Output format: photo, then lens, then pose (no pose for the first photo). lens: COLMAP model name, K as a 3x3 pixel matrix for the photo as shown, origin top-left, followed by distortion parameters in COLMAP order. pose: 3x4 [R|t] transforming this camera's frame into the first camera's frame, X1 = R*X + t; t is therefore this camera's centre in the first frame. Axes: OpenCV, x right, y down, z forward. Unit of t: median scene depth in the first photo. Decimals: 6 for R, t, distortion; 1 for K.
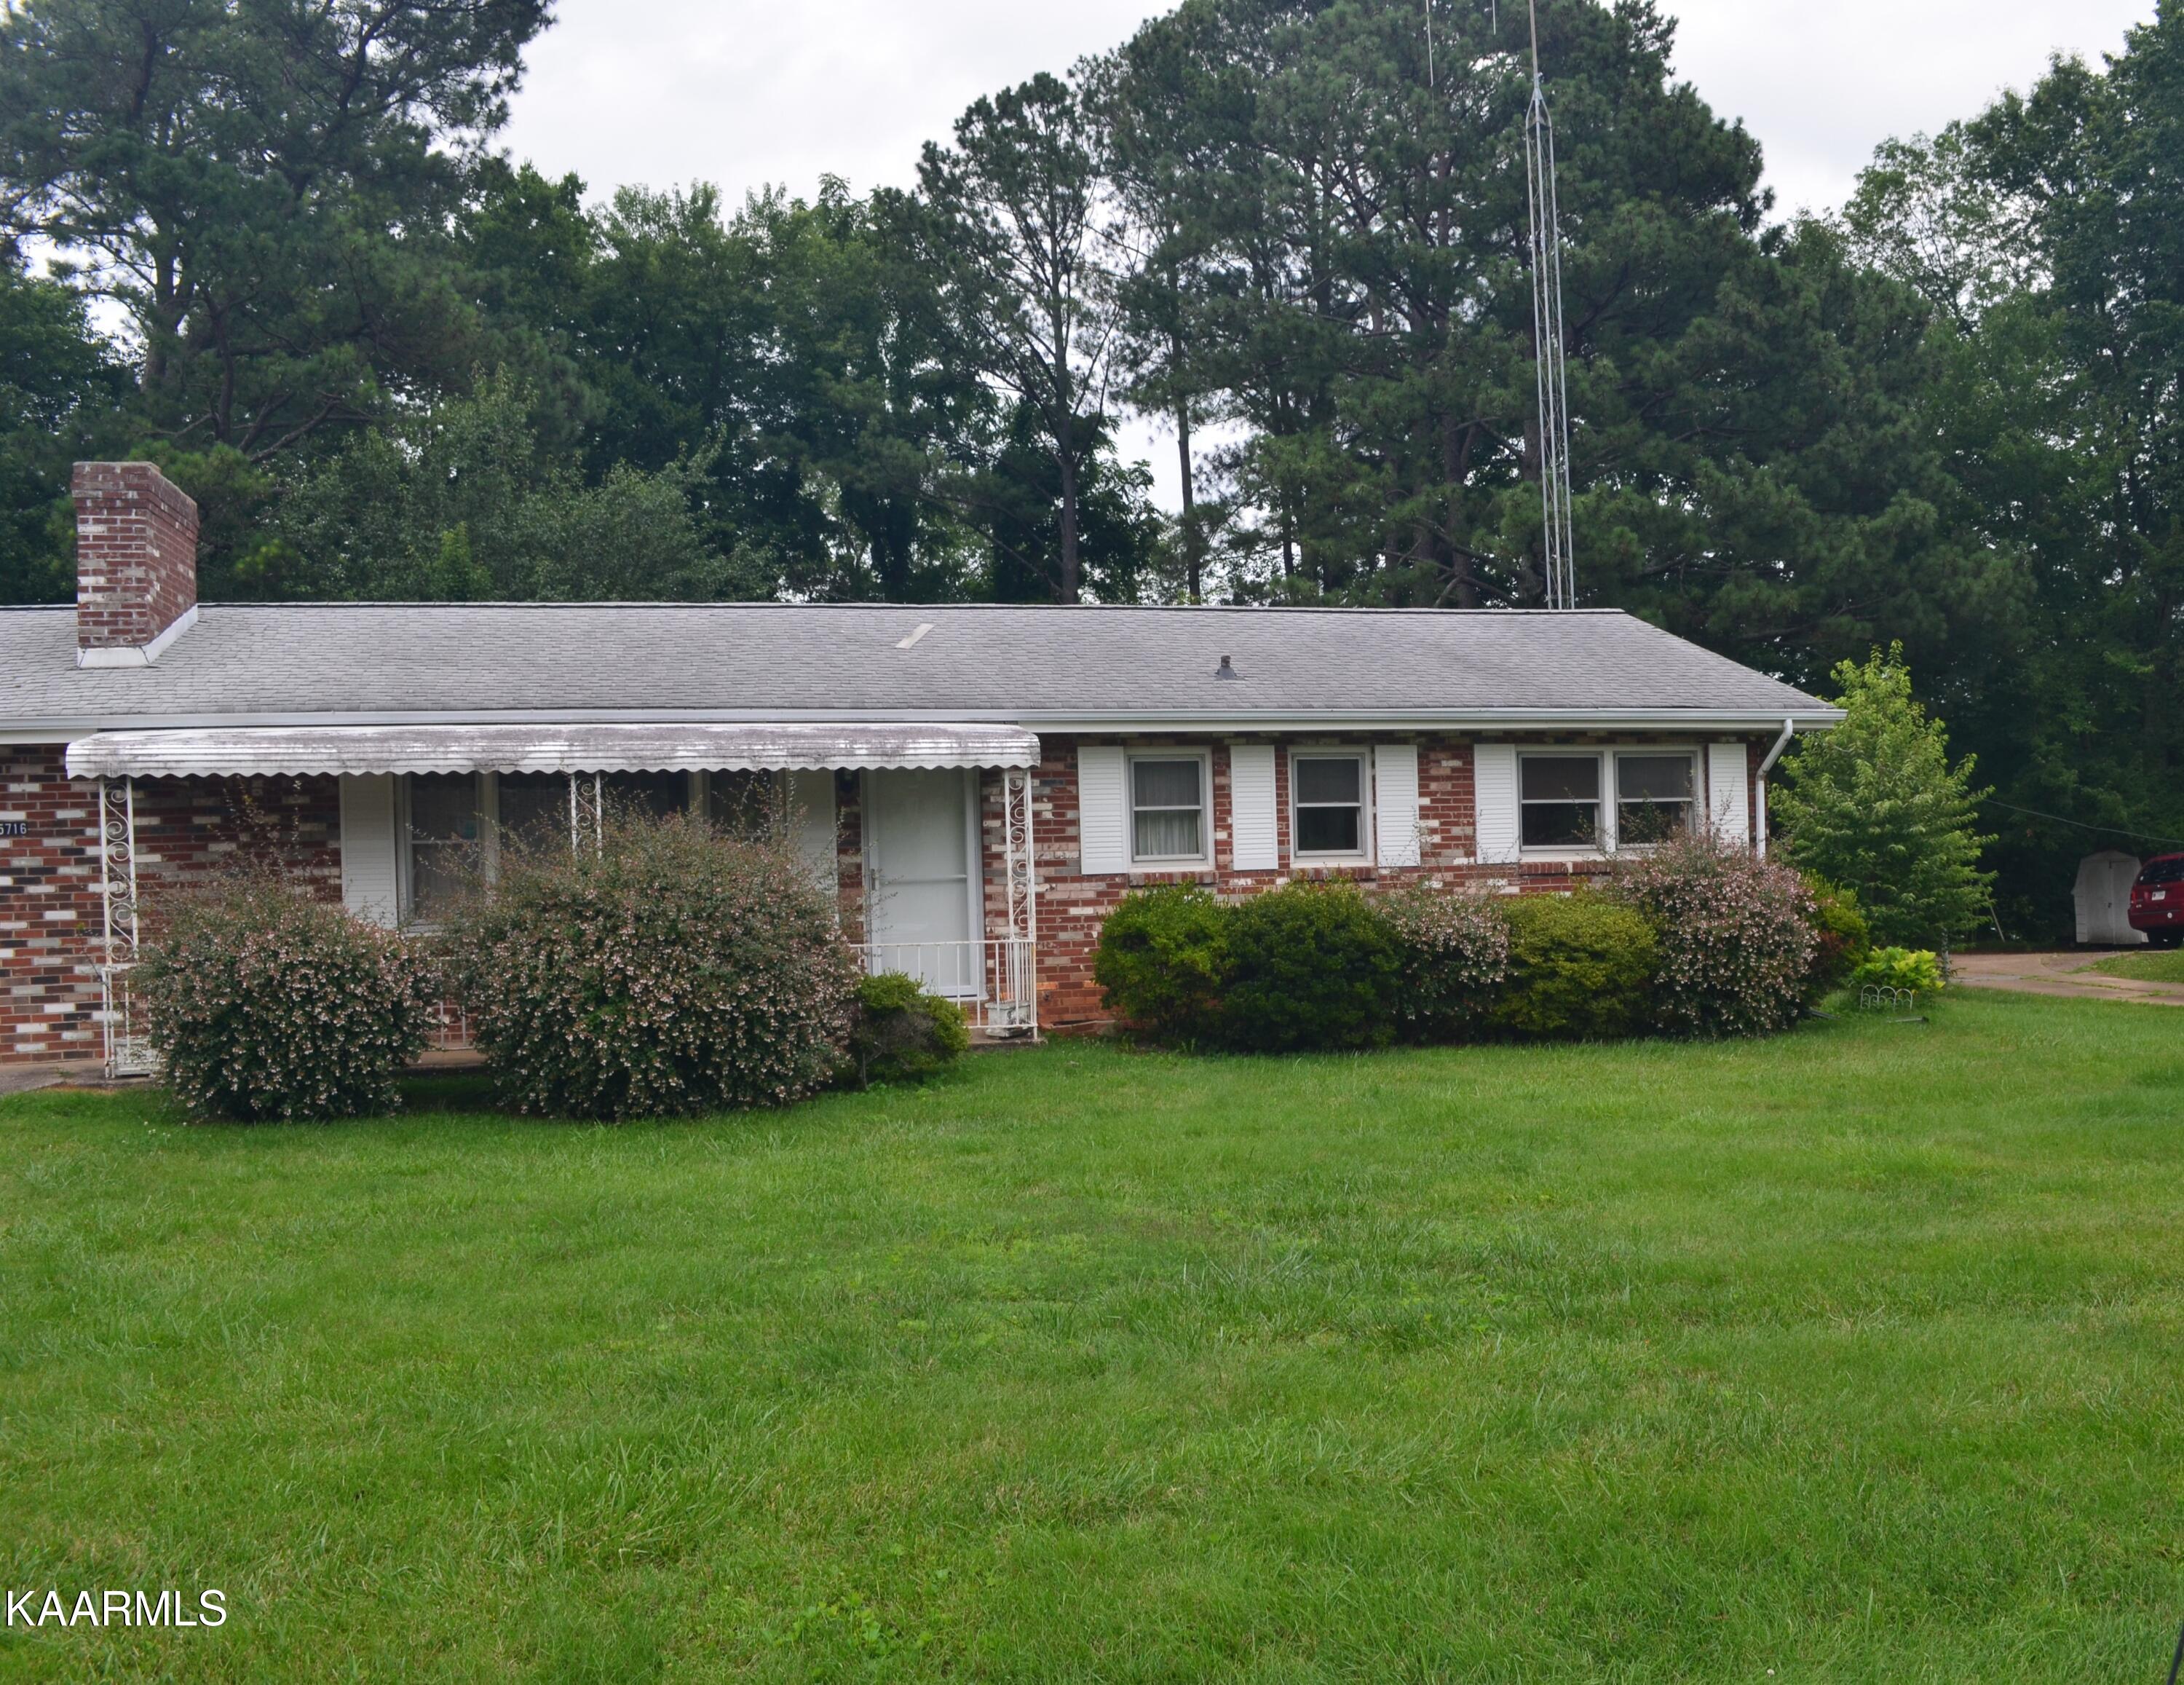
lens RADIAL K [[1661.0, 0, 1094.0], [0, 1661.0, 842.7], [0, 0, 1]] dist [-0.053640, -0.010060]
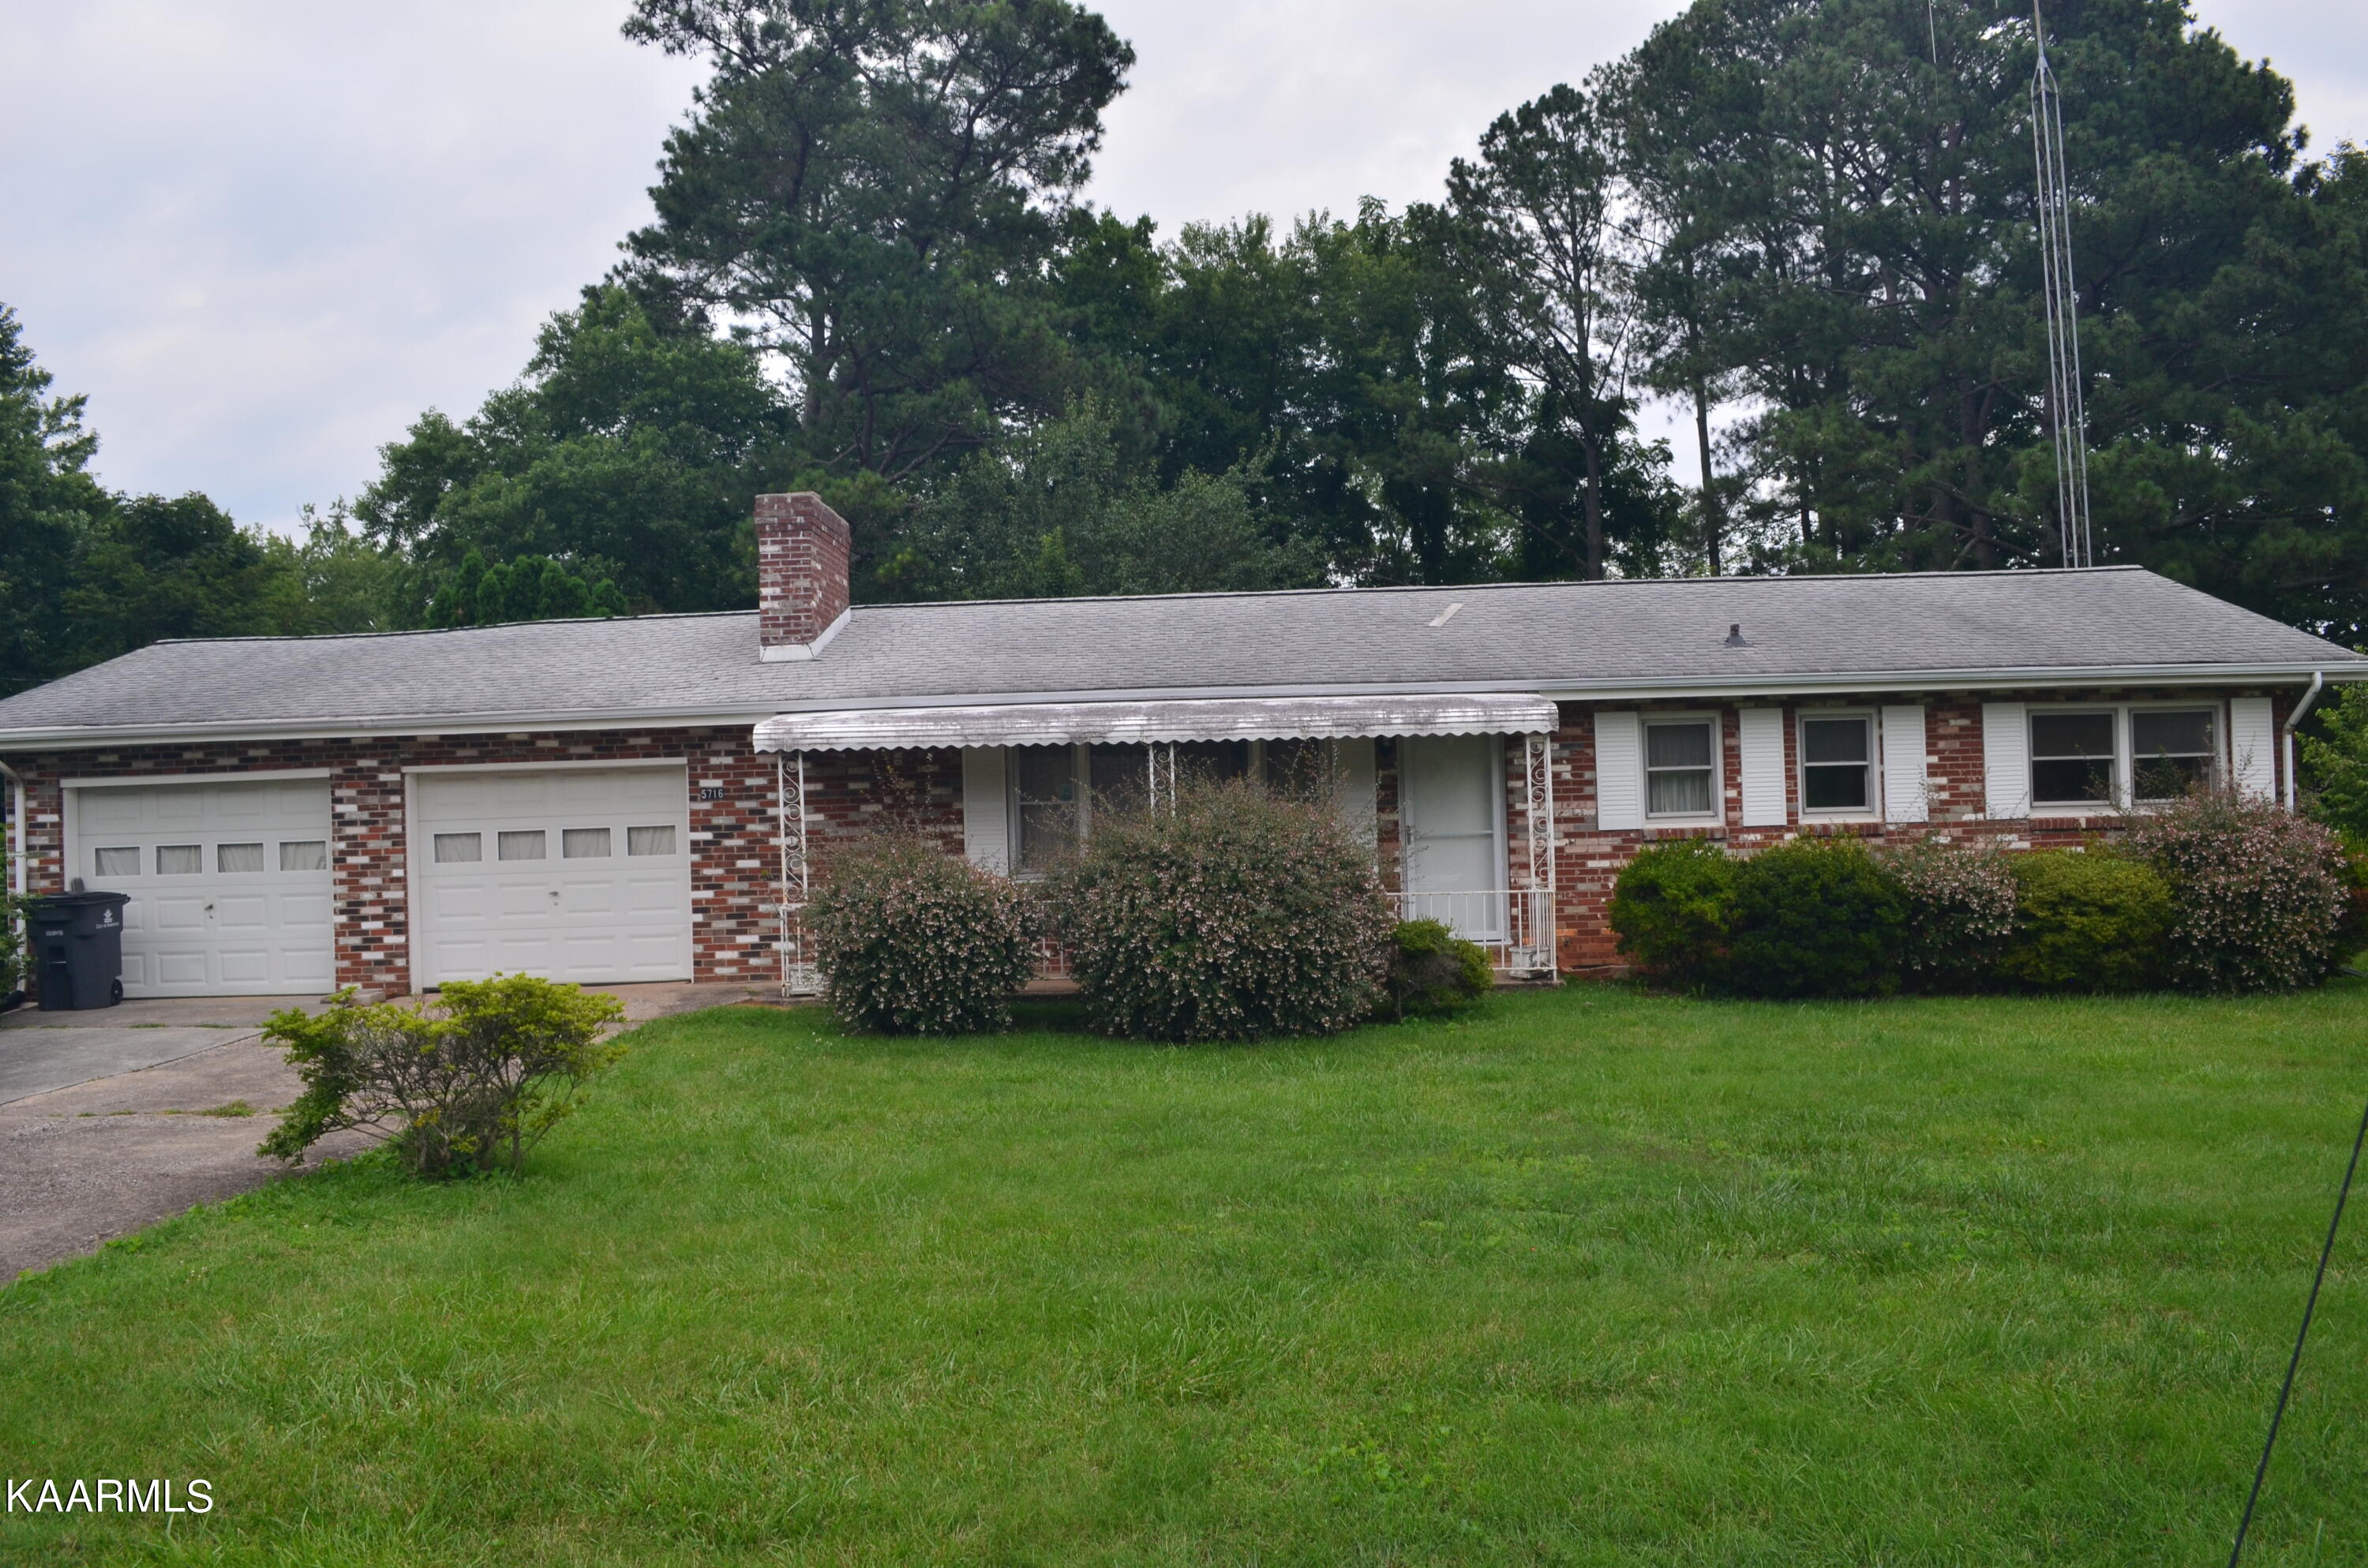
lens RADIAL K [[1841.3, 0, 1167.2], [0, 1841.3, 782.5], [0, 0, 1]] dist [-0.069116, -0.016656]
pose [[0.951231, -0.007457, -0.308389, 0.094514], [0.006712, 0.999971, -0.003476, -0.009845], [0.308406, 0.001237, 0.951254, -0.226752]]
